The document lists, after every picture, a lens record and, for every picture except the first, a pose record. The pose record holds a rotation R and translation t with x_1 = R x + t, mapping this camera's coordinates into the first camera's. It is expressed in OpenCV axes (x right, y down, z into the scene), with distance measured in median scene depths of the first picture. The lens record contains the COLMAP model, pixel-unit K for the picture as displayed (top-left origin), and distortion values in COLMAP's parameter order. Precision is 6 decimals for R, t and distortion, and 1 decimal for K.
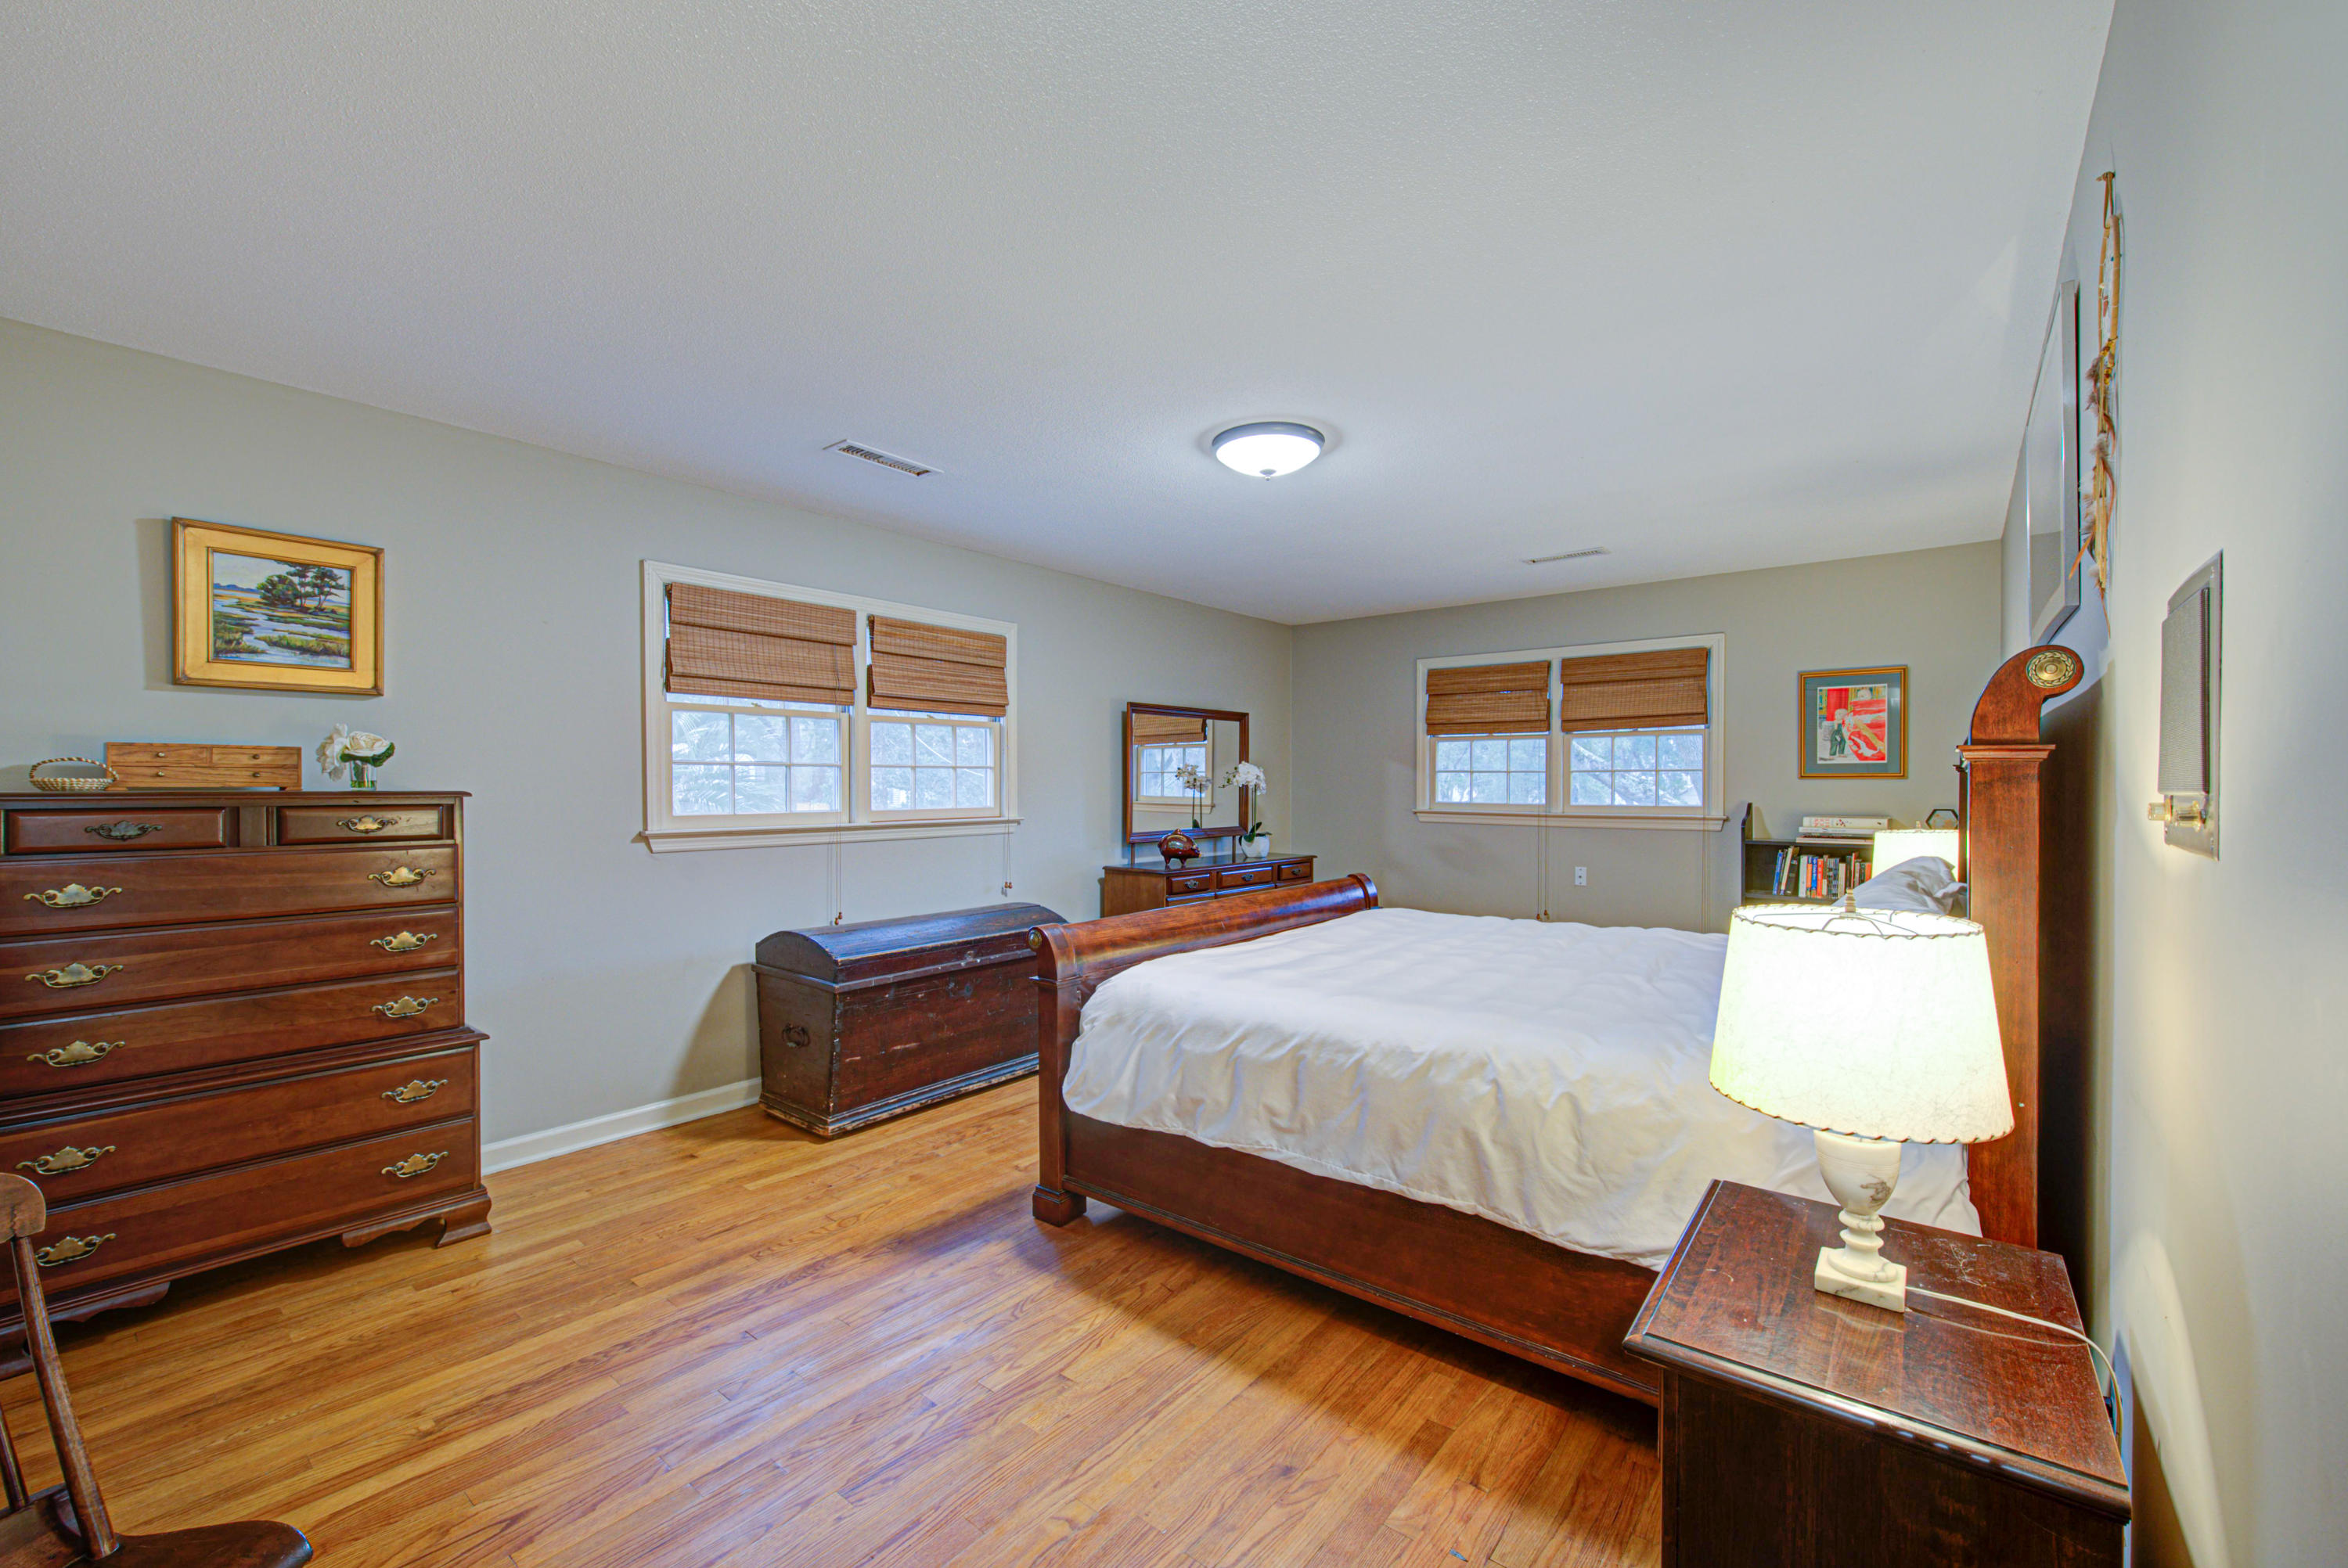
lens RADIAL K [[965.2, 0, 1174.0], [0, 965.2, 784.0], [0, 0, 1]] dist [0.012015, -0.000182]
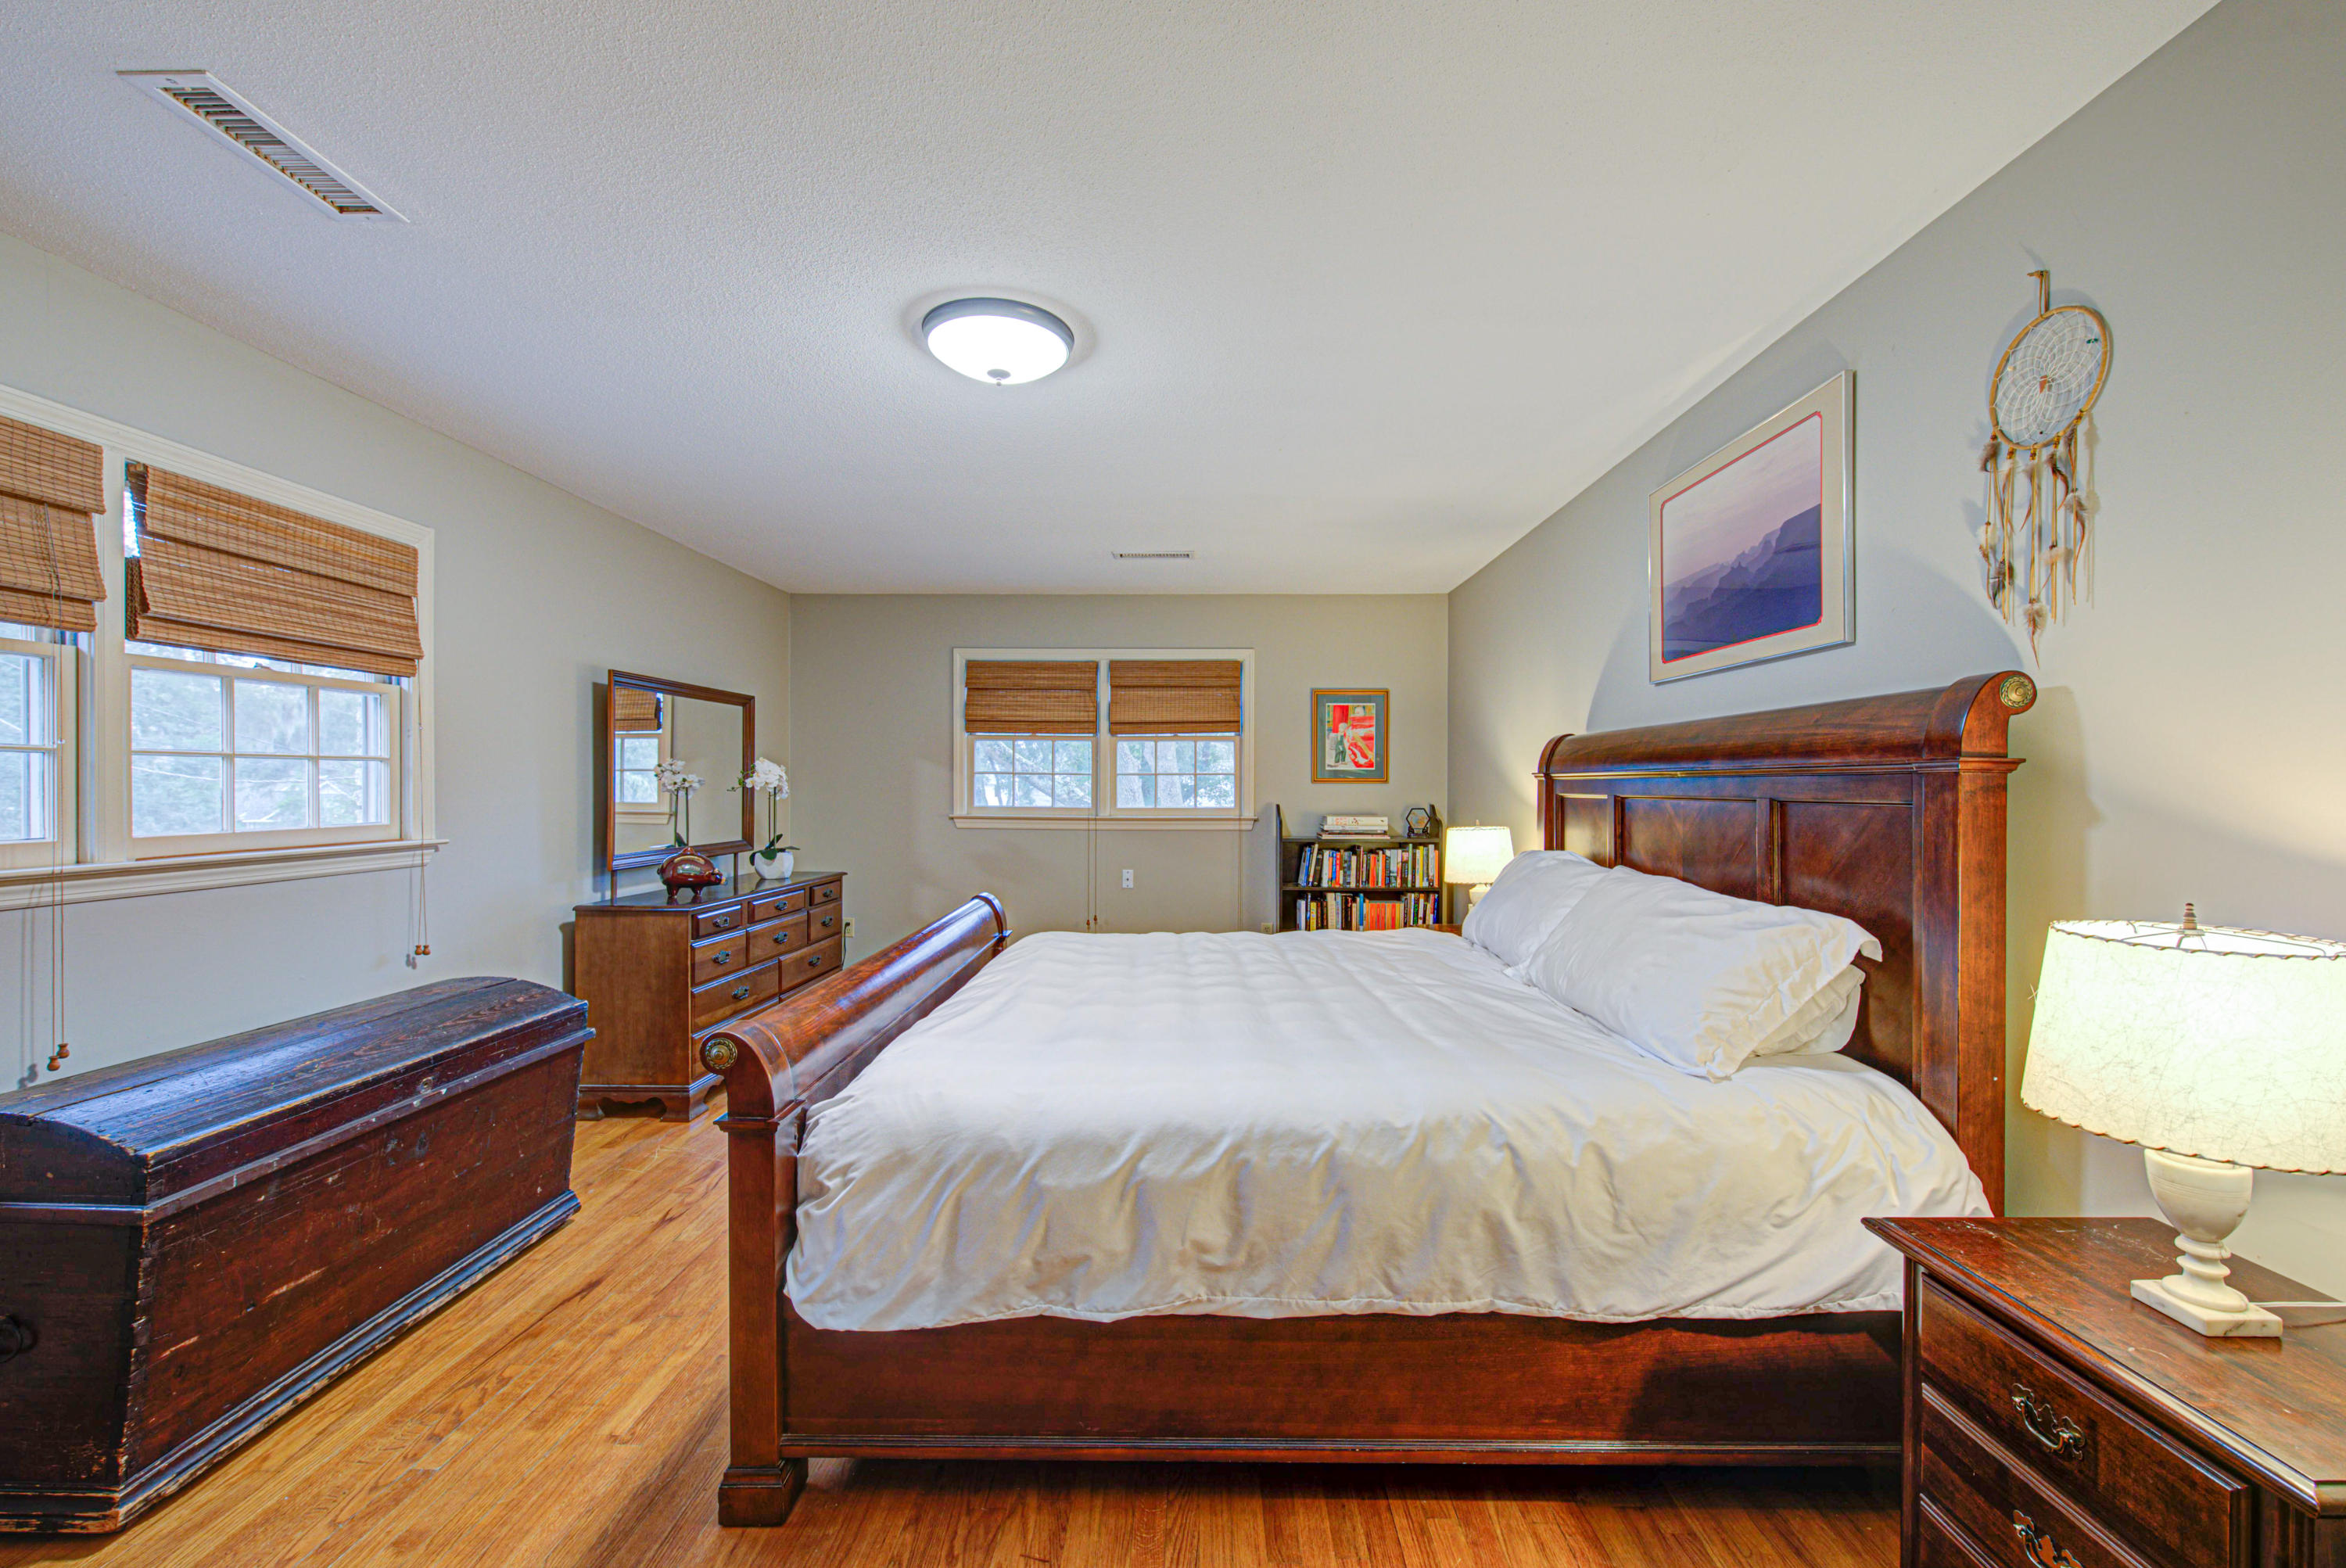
lens RADIAL K [[949.9, 0, 1173.0], [0, 949.9, 784.0], [0, 0, 1]] dist [0.001026, -0.000688]
pose [[0.785137, 0.003195, 0.619314, -0.192018], [-0.002698, 0.999995, -0.001737, -0.001829], [-0.619316, -0.000307, 0.785141, 0.251437]]
